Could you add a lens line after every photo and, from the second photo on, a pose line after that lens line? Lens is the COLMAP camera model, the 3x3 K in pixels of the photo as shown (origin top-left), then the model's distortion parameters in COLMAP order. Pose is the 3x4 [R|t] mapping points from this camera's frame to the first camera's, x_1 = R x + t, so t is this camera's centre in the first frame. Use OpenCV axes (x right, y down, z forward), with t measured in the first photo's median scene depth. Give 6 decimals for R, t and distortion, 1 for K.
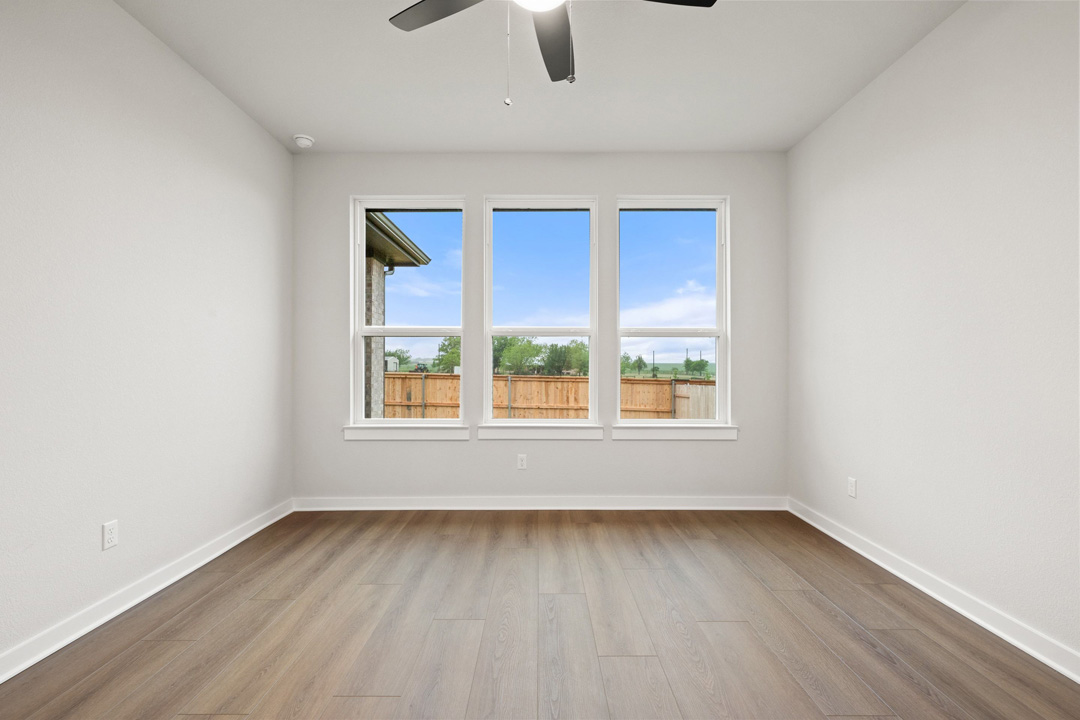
lens RADIAL K [[475.4, 0, 539.1], [0, 475.4, 362.3], [0, 0, 1]] dist [-0.001052, -0.001430]
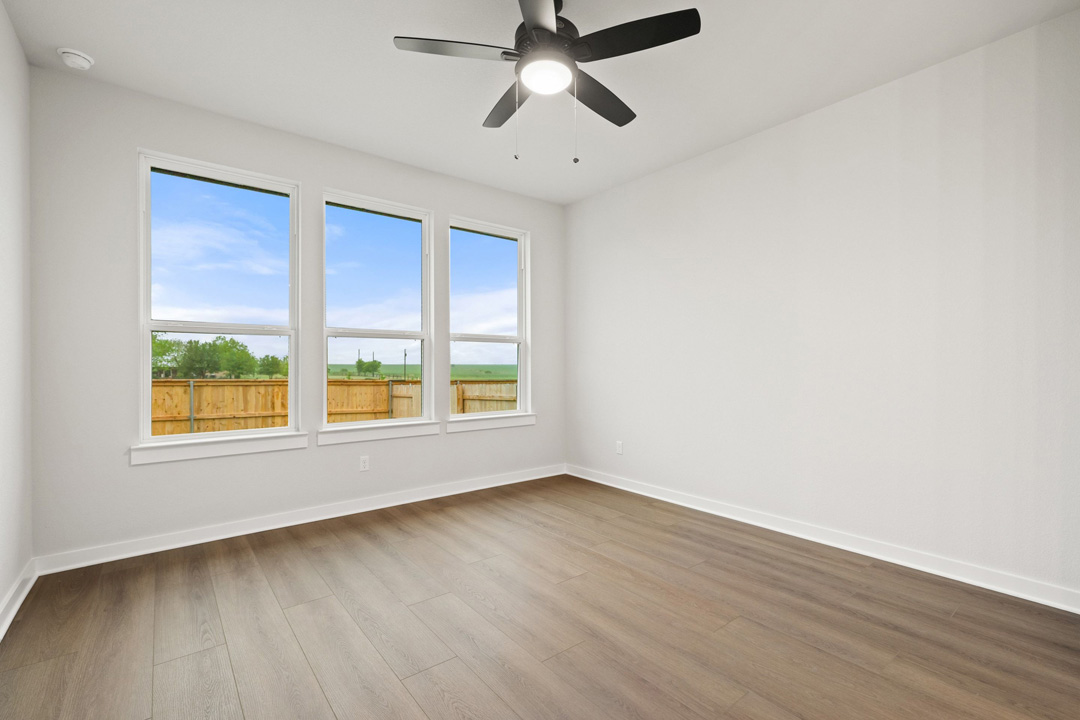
lens RADIAL K [[475.4, 0, 542.1], [0, 475.4, 364.7], [0, 0, 1]] dist [-0.001052, -0.001430]
pose [[0.783555, -0.002382, 0.621318, -0.347587], [0.000318, 0.999994, 0.003433, -0.000881], [-0.621322, -0.002492, 0.783551, -0.009813]]
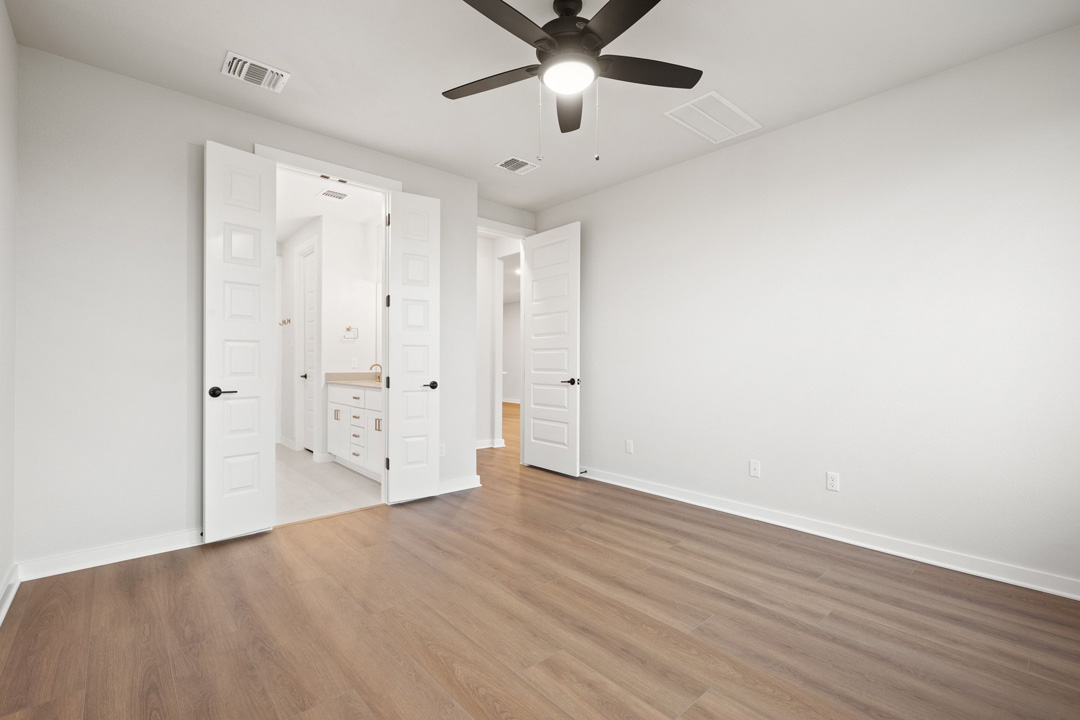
lens RADIAL K [[475.4, 0, 538.1], [0, 475.4, 365.0], [0, 0, 1]] dist [-0.001052, -0.001430]
pose [[-0.751642, -0.003854, -0.659559, 0.395438], [-0.000278, 0.999985, -0.005526, 0.008633], [0.659571, -0.003970, -0.751632, 0.819167]]
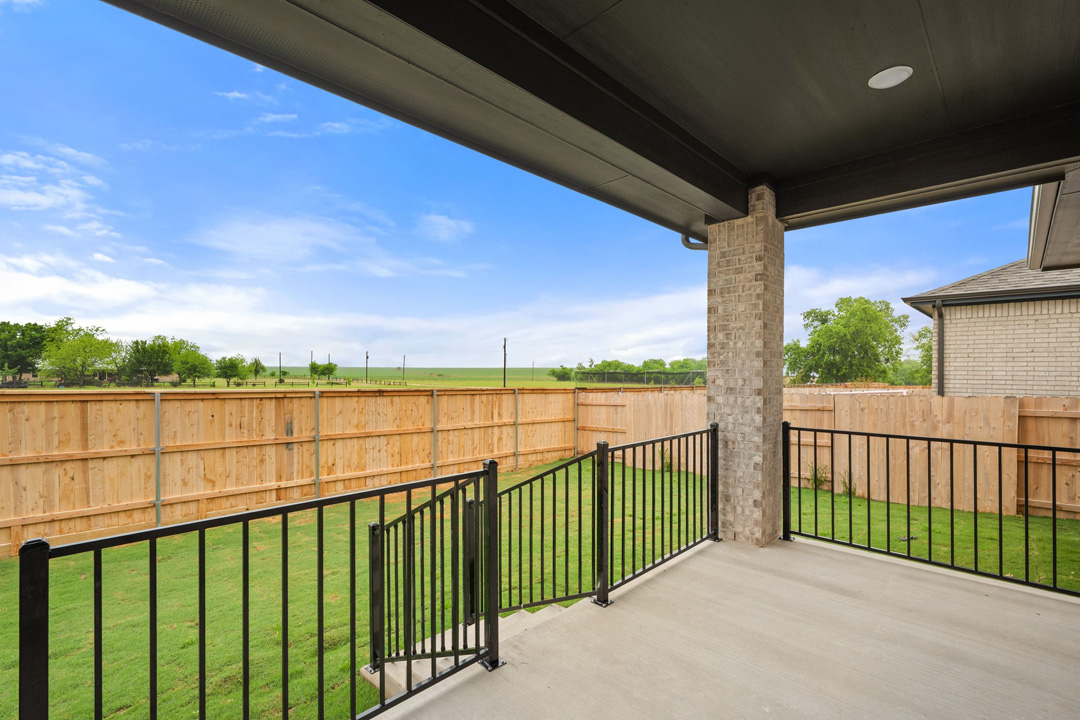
lens RADIAL K [[475.4, 0, 547.8], [0, 475.4, 370.0], [0, 0, 1]] dist [-0.001052, -0.001430]
pose [[0.717642, -0.002997, 0.696406, -1.634787], [-0.003211, 0.999966, 0.007613, -0.028480], [-0.696405, -0.007699, 0.717607, 1.187644]]
